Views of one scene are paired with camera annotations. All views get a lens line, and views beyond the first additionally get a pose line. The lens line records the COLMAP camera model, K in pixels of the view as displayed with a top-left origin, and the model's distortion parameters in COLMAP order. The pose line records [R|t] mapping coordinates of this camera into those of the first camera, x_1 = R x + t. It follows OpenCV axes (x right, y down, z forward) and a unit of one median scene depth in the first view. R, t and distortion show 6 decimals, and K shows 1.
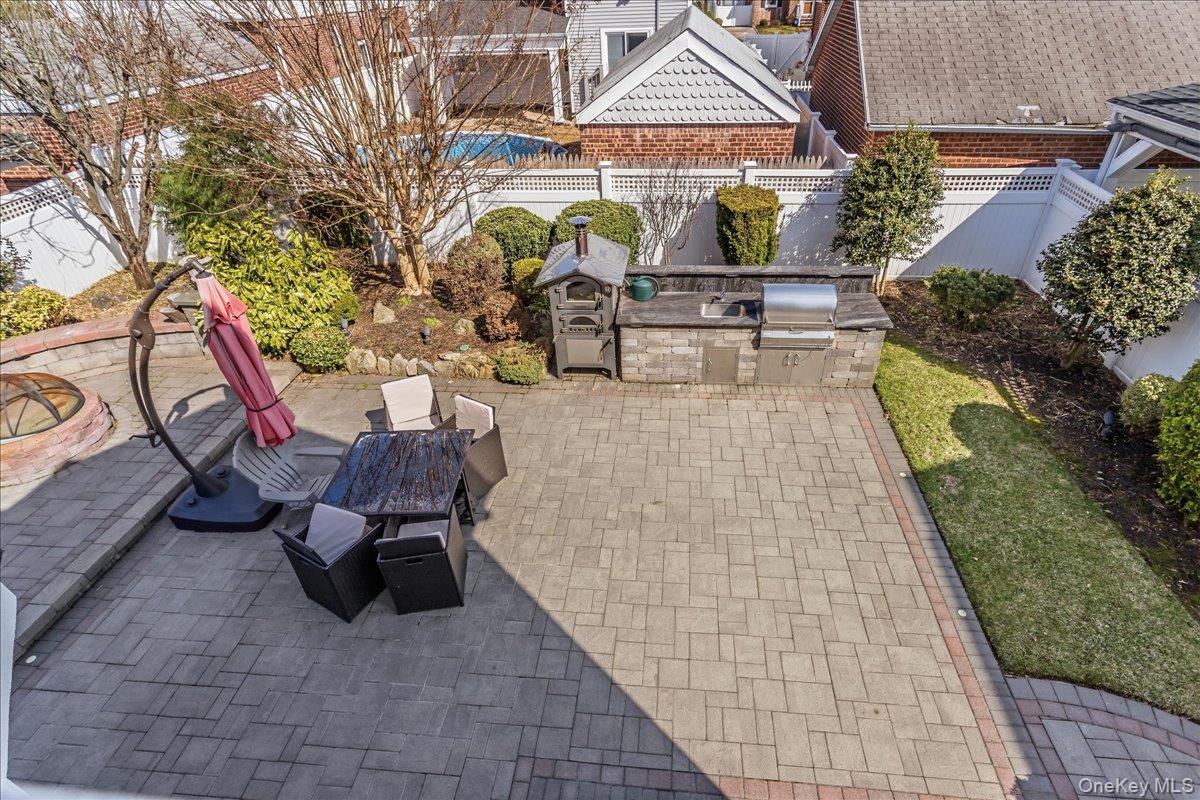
lens RADIAL K [[628.1, 0, 601.8], [0, 628.1, 396.5], [0, 0, 1]] dist [0.004799, 0.000018]
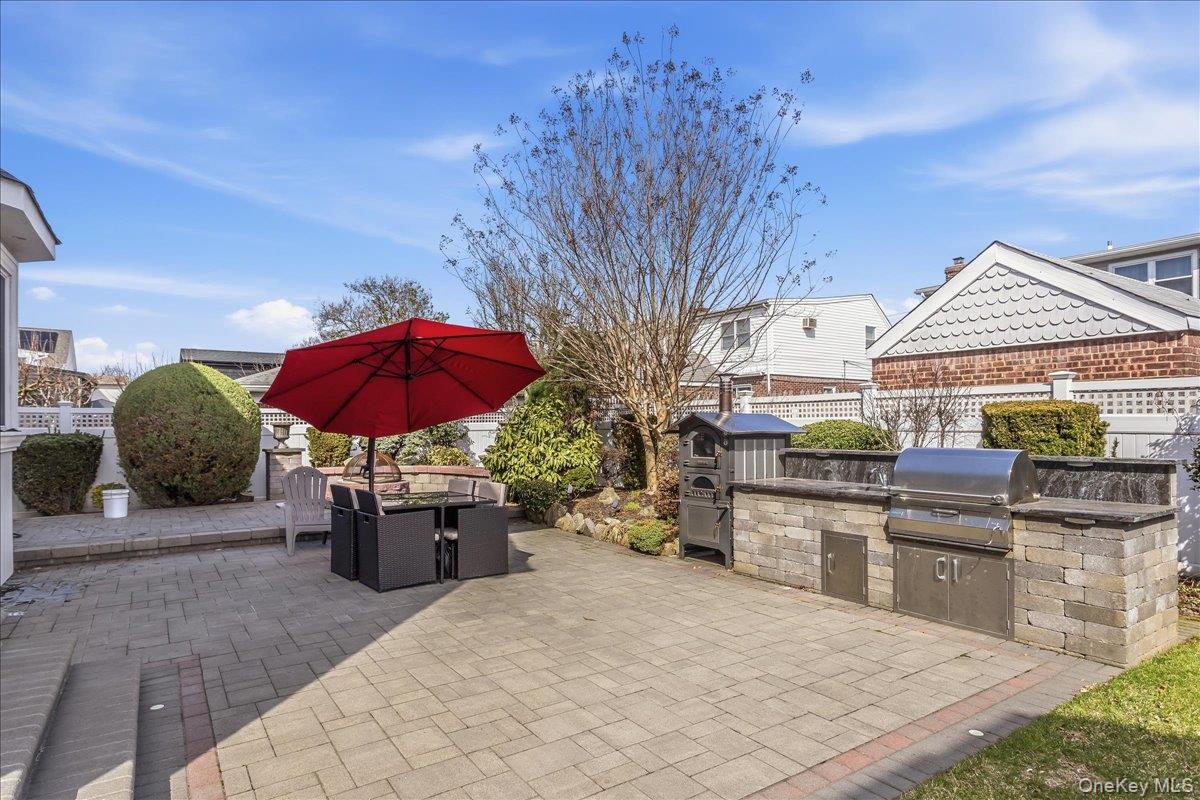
lens RADIAL K [[673.4, 0, 569.2], [0, 673.4, 429.8], [0, 0, 1]] dist [0.012684, -0.000011]
pose [[0.604229, 0.031932, -0.796171, 0.491518], [-0.481715, 0.810564, -0.333073, 0.180414], [0.634711, 0.584779, 0.505148, 0.314634]]
